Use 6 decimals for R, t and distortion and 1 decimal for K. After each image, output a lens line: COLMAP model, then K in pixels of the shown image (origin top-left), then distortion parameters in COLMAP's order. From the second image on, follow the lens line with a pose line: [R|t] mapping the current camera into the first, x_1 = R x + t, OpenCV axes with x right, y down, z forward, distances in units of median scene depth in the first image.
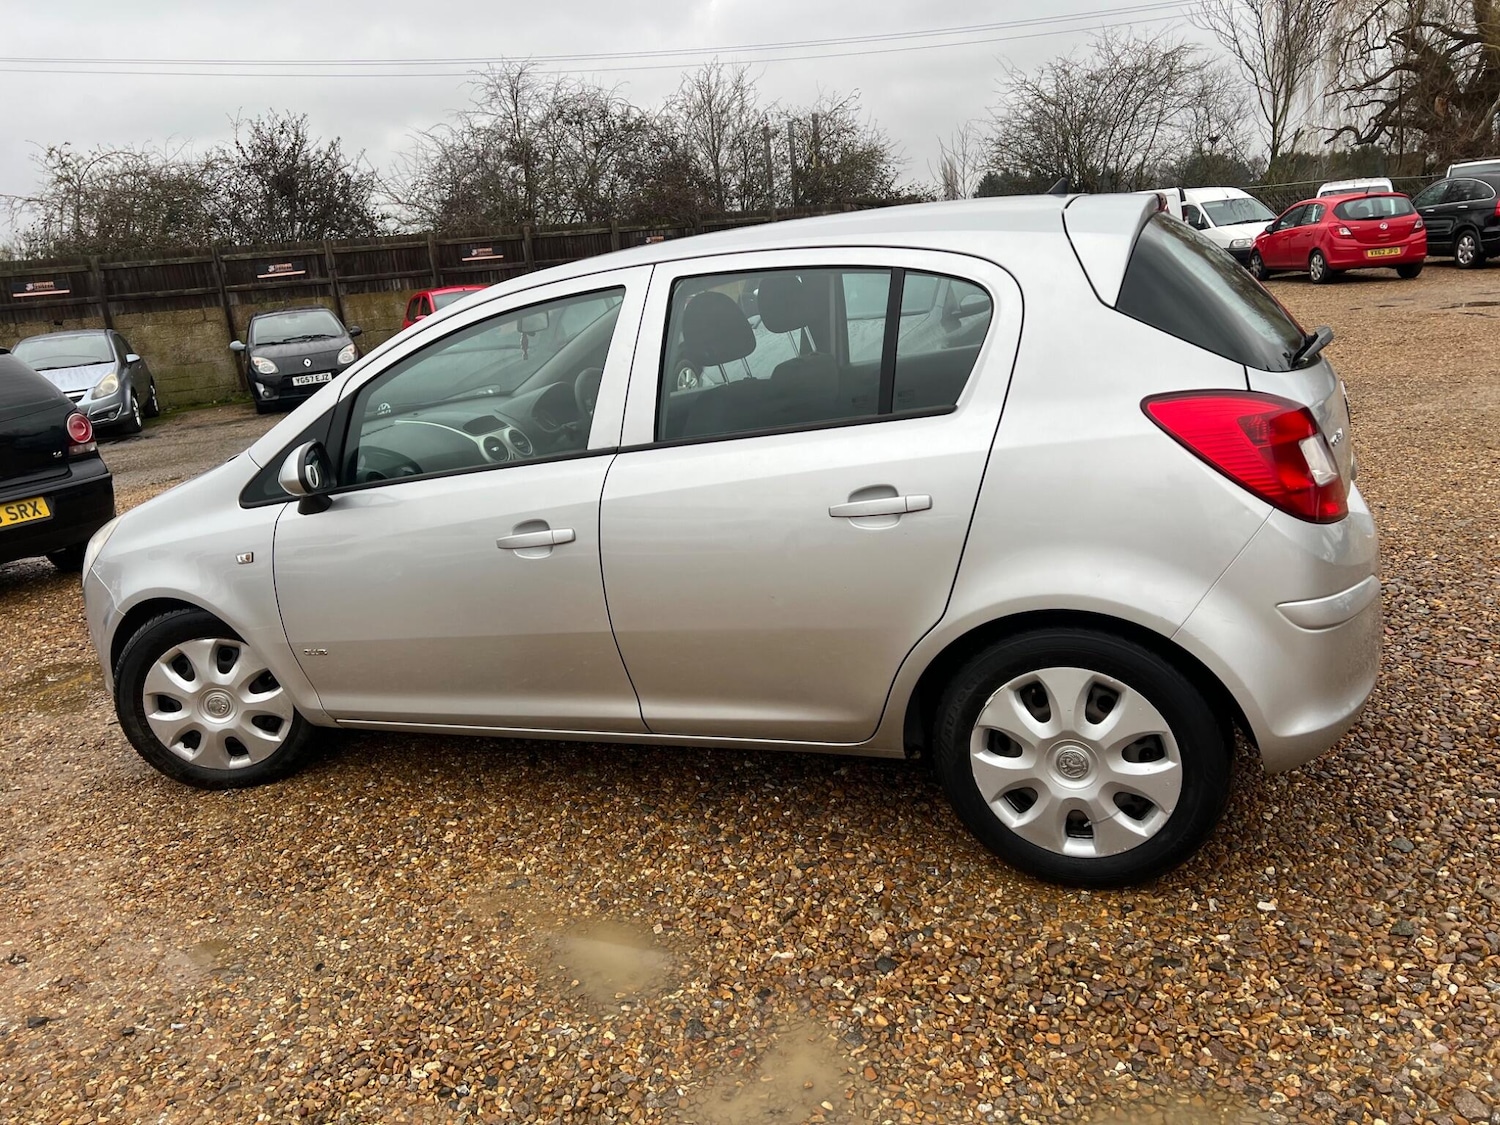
lens RADIAL K [[1103.1, 0, 758.2], [0, 1103.1, 571.0], [0, 0, 1]] dist [0.060309, -0.059919]
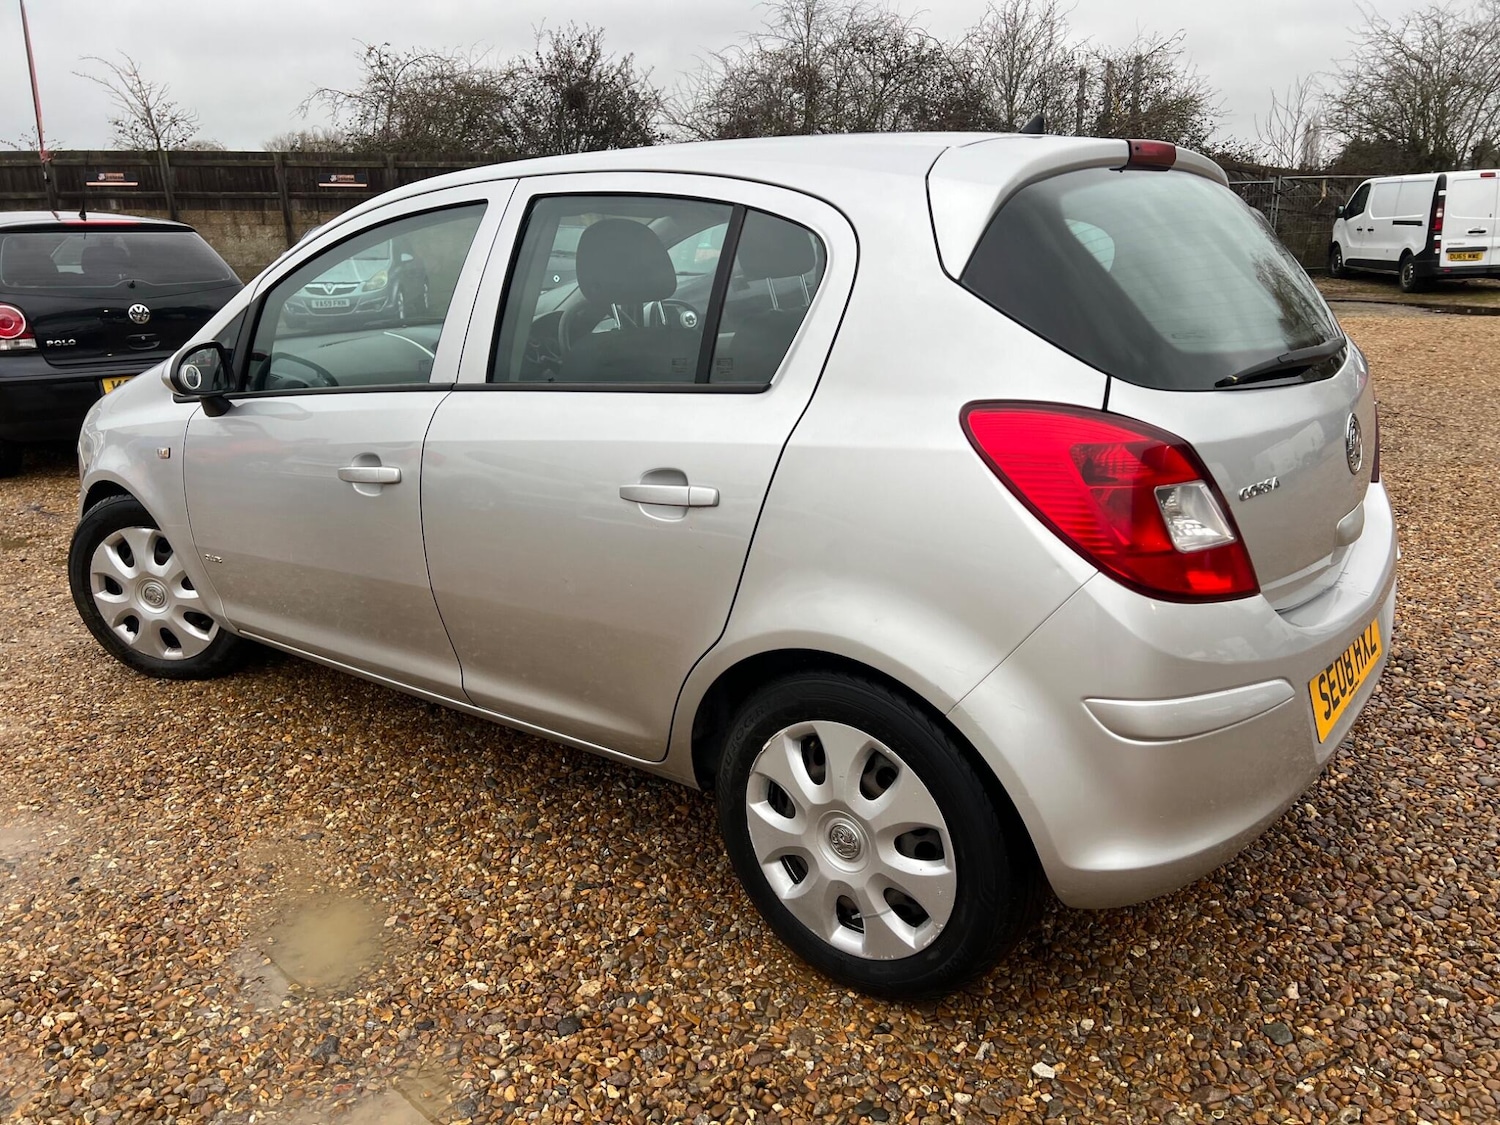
lens RADIAL K [[1106.8, 0, 758.1], [0, 1106.8, 589.4], [0, 0, 1]] dist [0.063730, -0.065312]
pose [[0.963072, 0.161001, -0.215805, 0.329430], [-0.147386, 0.986009, 0.077873, -0.055836], [0.225323, -0.043190, 0.973326, 0.179713]]
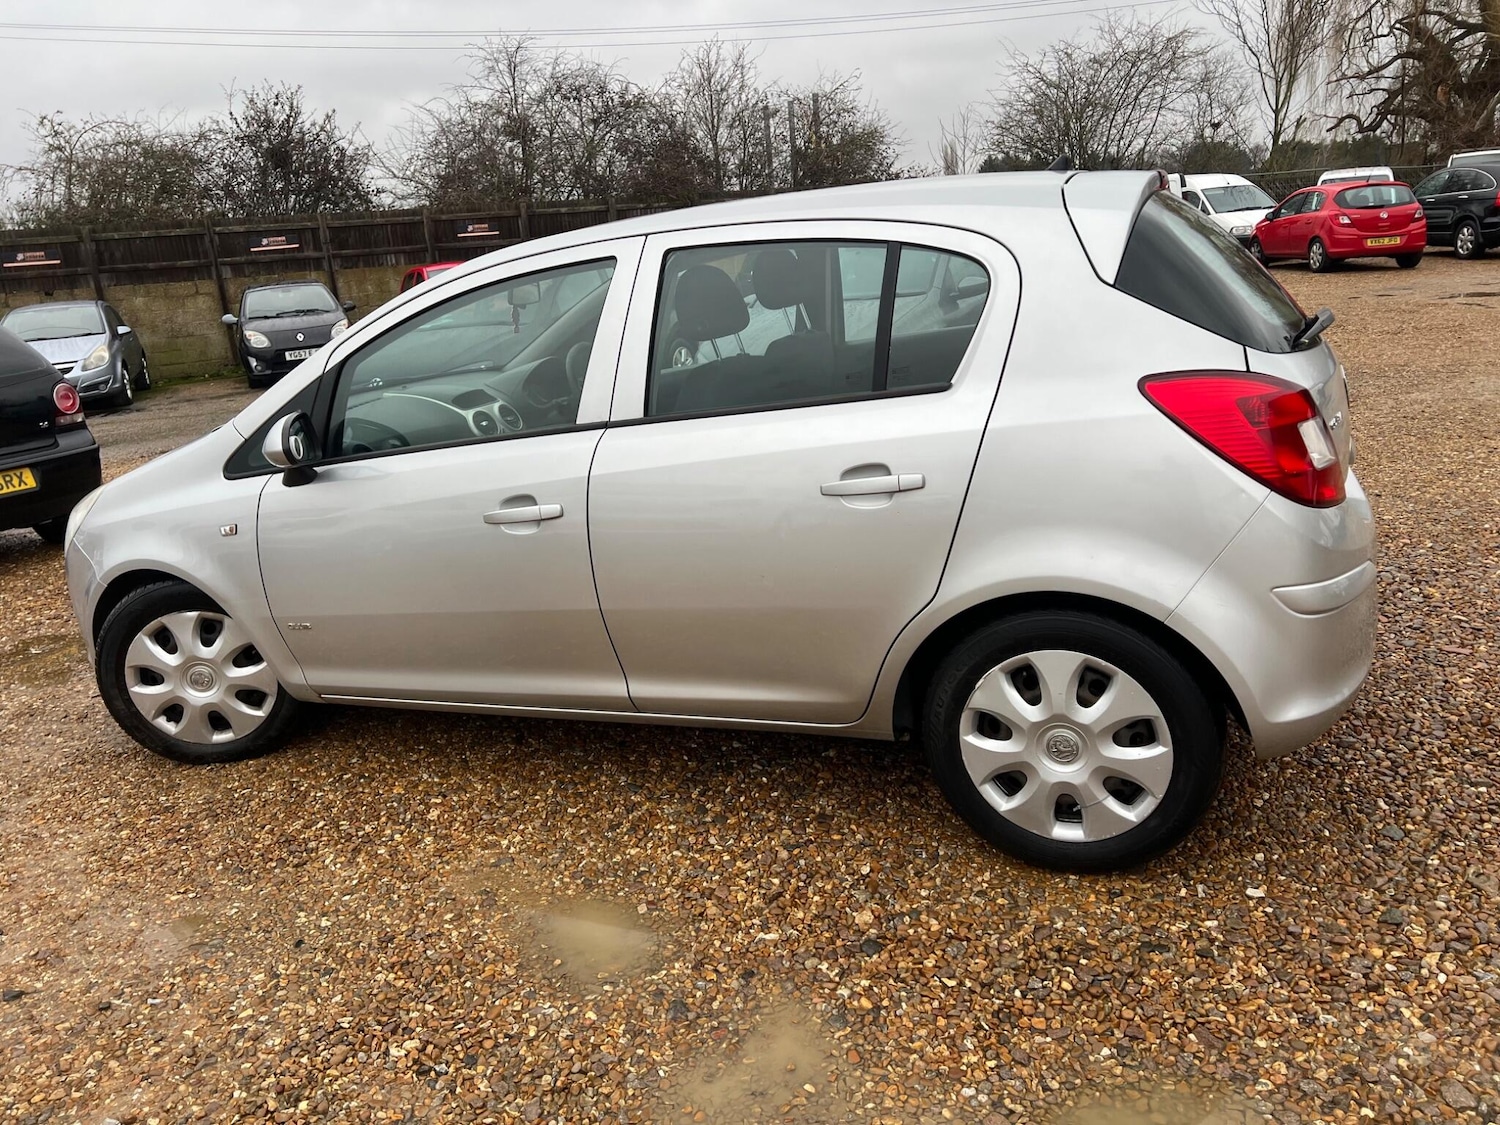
lens RADIAL K [[1103.1, 0, 758.2], [0, 1103.1, 571.0], [0, 0, 1]] dist [0.060309, -0.059919]
pose [[0.999905, 0.012717, 0.005399, 0.003811], [-0.012799, 0.999798, 0.015484, 0.003980], [-0.005201, -0.015552, 0.999866, 0.012817]]
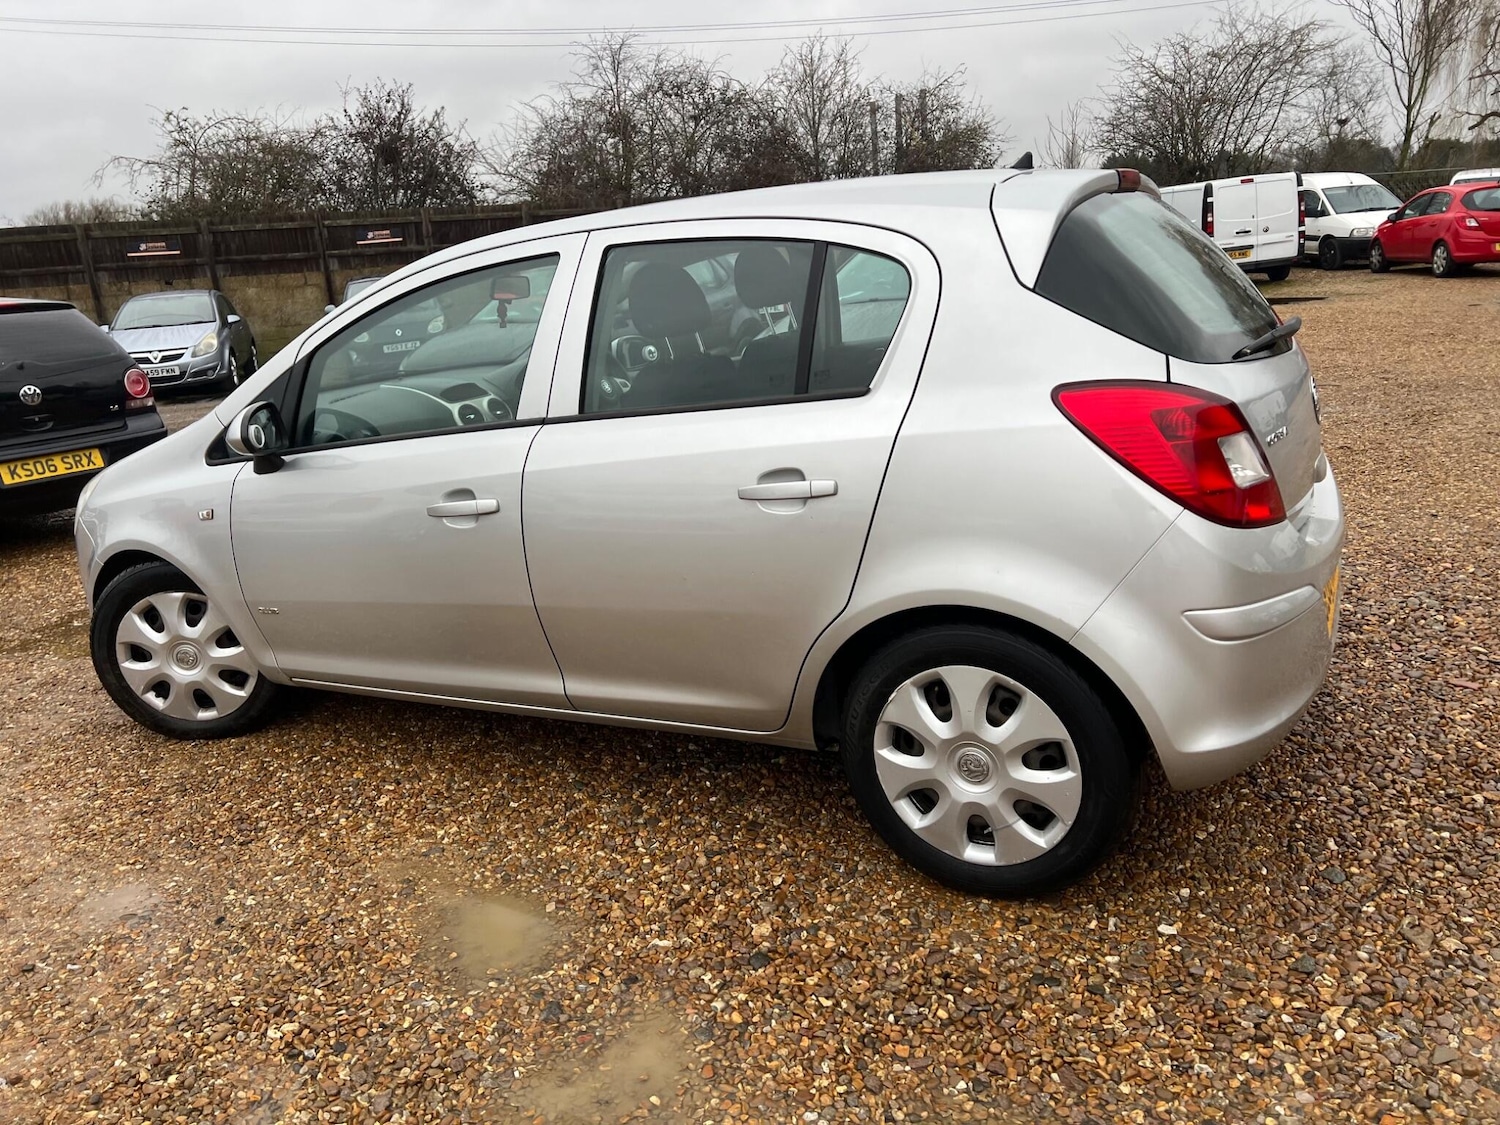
lens RADIAL K [[1103.9, 0, 760.5], [0, 1103.9, 576.2], [0, 0, 1]] dist [0.061646, -0.062157]
pose [[0.995558, 0.048992, -0.080402, 0.151332], [-0.047181, 0.998592, 0.024267, -0.004772], [0.081478, -0.020366, 0.996467, 0.031642]]
